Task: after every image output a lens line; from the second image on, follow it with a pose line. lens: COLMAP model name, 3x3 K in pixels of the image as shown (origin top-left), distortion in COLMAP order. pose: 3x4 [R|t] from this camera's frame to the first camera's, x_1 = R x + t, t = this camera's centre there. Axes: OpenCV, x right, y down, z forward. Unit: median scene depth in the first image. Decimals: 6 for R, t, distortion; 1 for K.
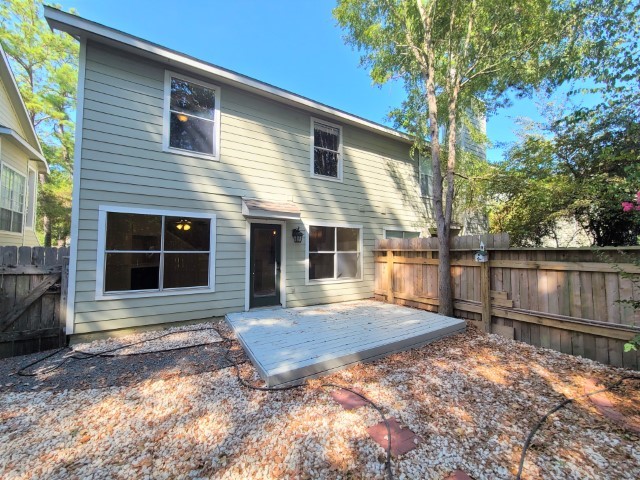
lens RADIAL K [[260.8, 0, 321.8], [0, 260.8, 239.1], [0, 0, 1]] dist [-0.006538, -0.000163]
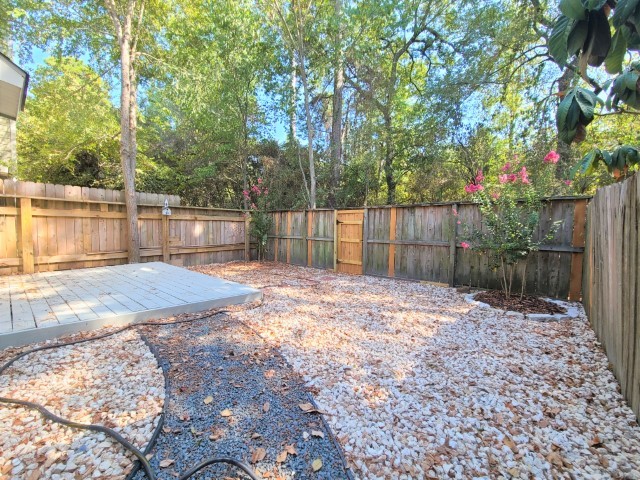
lens RADIAL K [[260.8, 0, 321.8], [0, 260.8, 239.1], [0, 0, 1]] dist [-0.006538, -0.000163]
pose [[-0.311093, -0.051877, 0.948962, -1.013688], [-0.055749, 0.997786, 0.036270, 0.134491], [-0.948743, -0.041620, -0.313297, 0.756192]]
